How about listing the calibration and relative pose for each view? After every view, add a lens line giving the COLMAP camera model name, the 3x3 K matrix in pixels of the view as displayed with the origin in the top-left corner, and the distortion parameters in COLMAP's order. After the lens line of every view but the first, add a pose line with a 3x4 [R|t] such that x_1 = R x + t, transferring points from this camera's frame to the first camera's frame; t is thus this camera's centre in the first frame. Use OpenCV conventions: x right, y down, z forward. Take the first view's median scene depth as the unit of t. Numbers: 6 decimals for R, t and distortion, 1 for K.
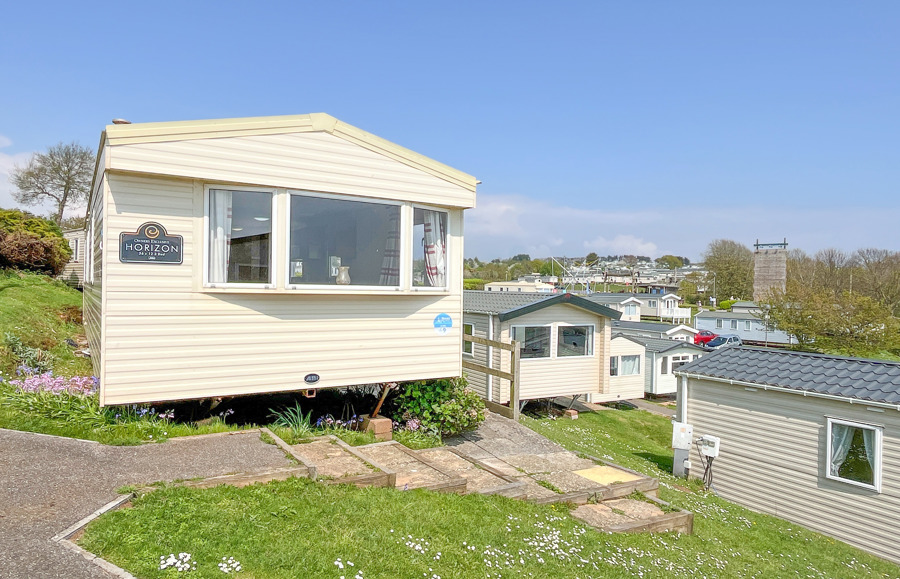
lens RADIAL K [[575.5, 0, 449.4], [0, 575.5, 288.6], [0, 0, 1]] dist [-0.008141, -0.001310]
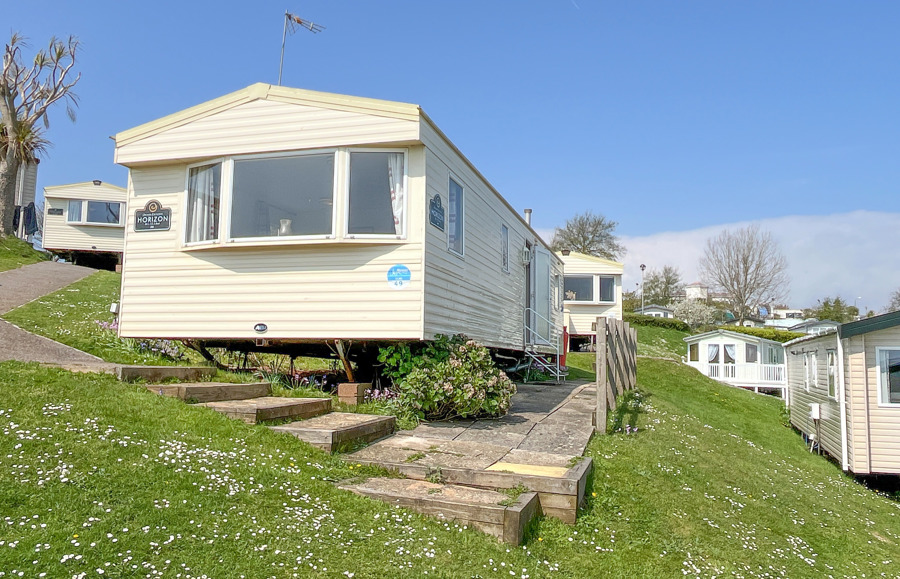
lens RADIAL K [[707.6, 0, 448.9], [0, 707.6, 290.3], [0, 0, 1]] dist [0.006289, 0.001818]
pose [[0.651504, -0.086503, -0.753698, 0.946654], [-0.004852, 0.992983, -0.118160, 0.233403], [0.758630, 0.080639, 0.646512, 0.407075]]
